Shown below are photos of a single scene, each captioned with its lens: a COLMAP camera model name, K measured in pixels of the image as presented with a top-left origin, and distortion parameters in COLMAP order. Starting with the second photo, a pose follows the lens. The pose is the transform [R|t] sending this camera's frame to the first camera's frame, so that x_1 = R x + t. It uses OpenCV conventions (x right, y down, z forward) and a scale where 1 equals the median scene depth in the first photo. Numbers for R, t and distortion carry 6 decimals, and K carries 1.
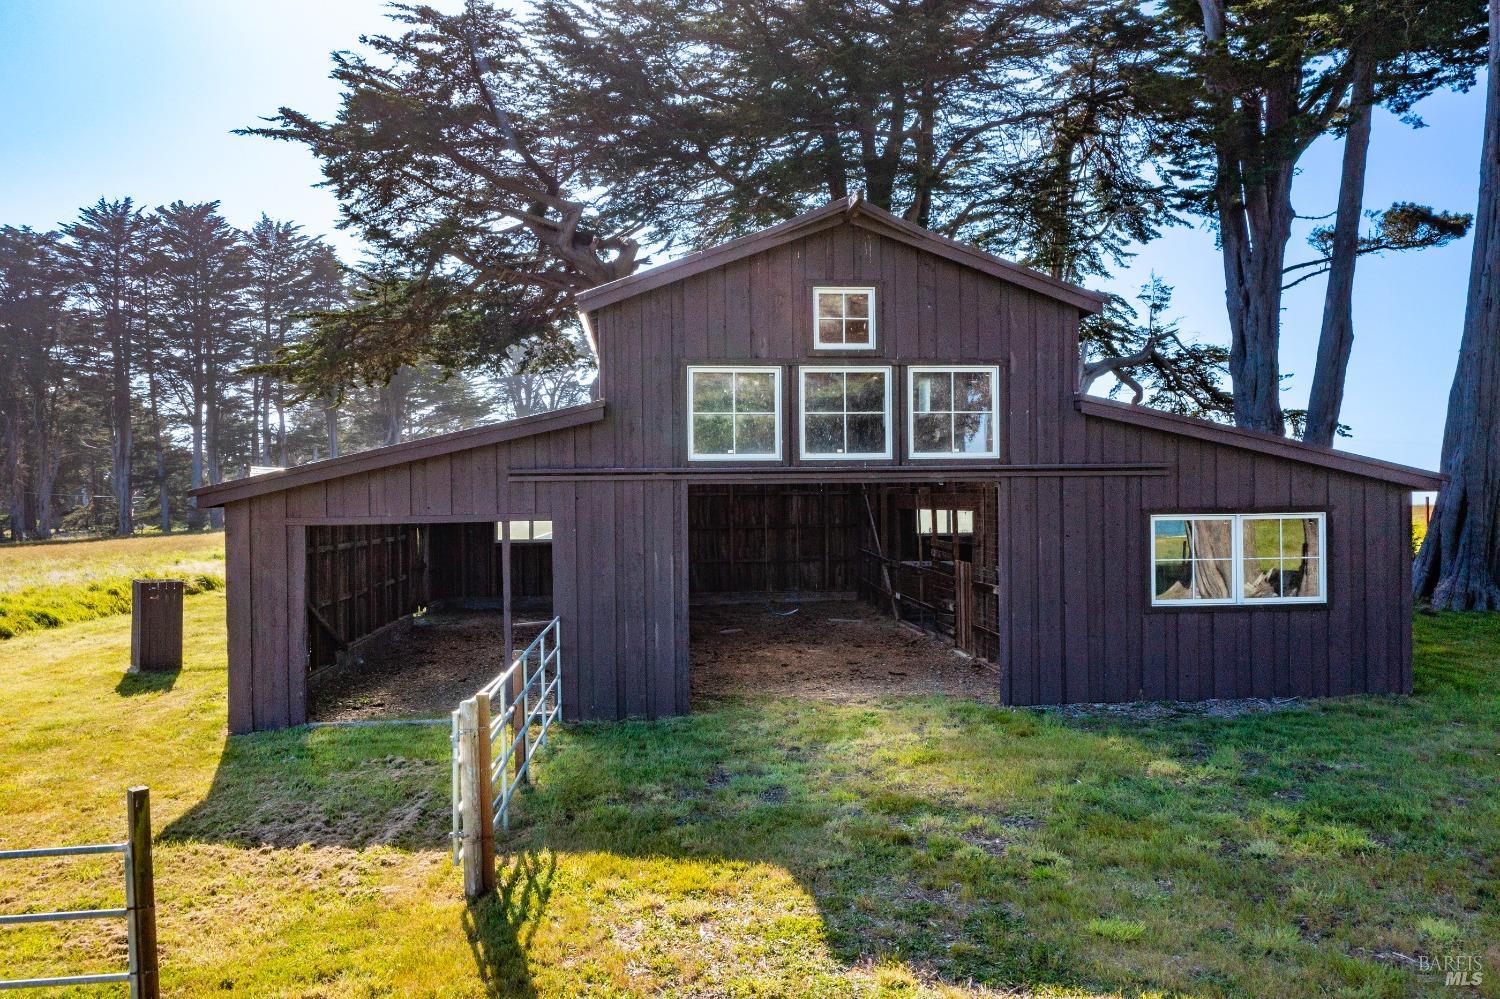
lens RADIAL K [[1200.8, 0, 744.2], [0, 1200.8, 506.4], [0, 0, 1]] dist [0.001247, 0.019215]
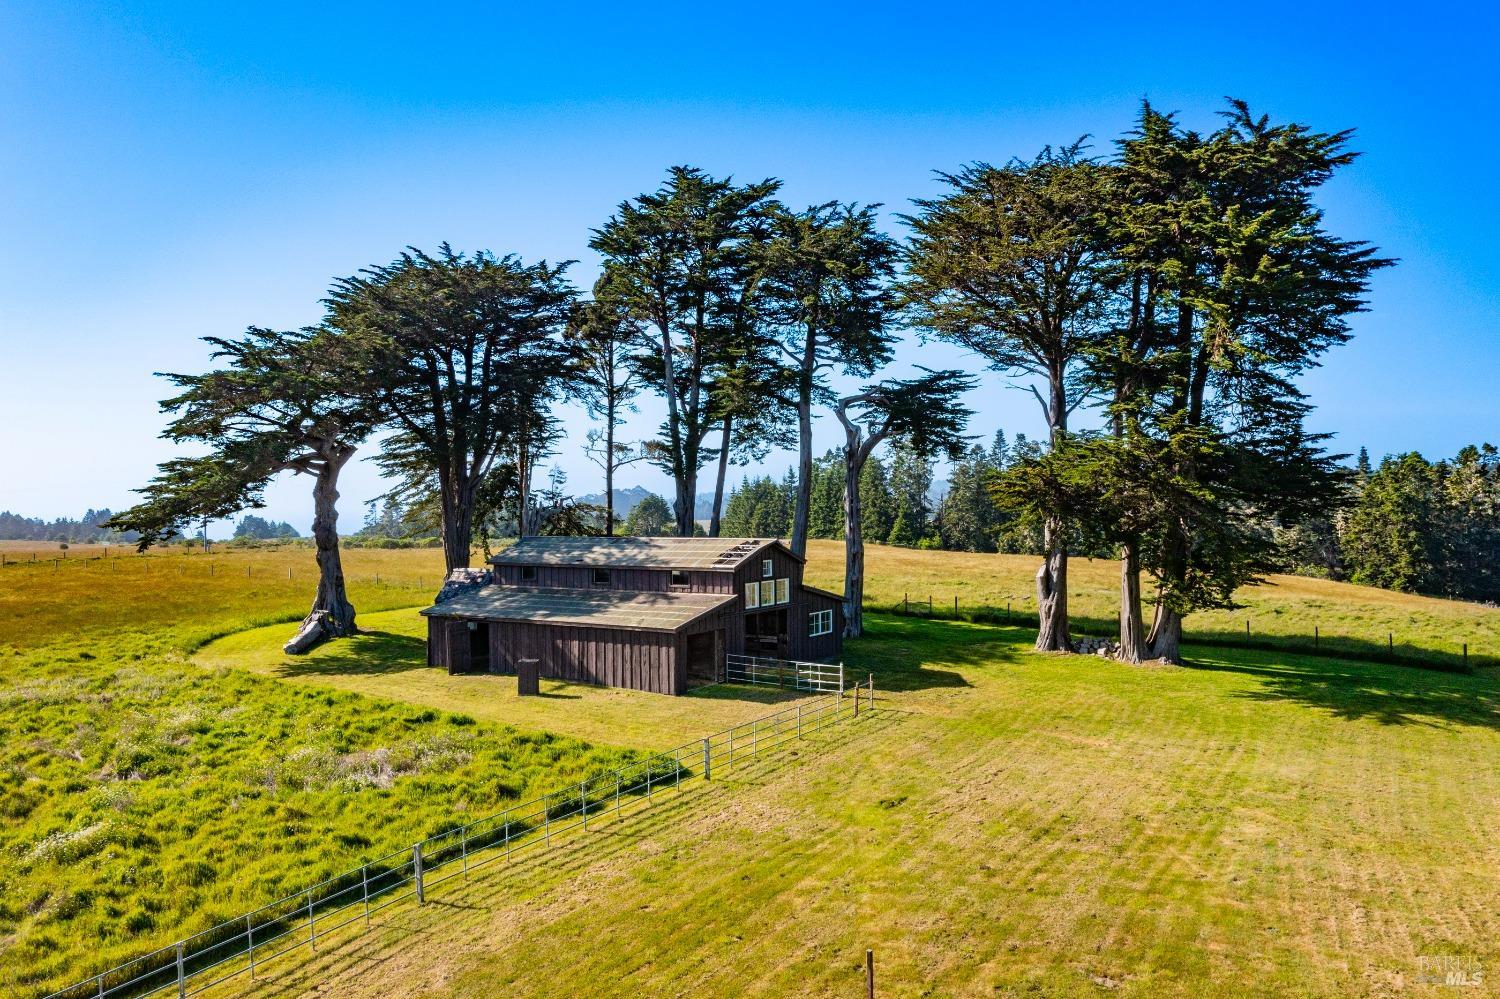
lens RADIAL K [[1200.8, 0, 750.5], [0, 1200.8, 496.9], [0, 0, 1]] dist [0.001247, 0.019215]
pose [[0.612760, 0.003268, 0.790263, -1.495110], [0.009915, 0.999881, -0.011823, -0.171344], [-0.790207, 0.015081, 0.612654, -0.649565]]
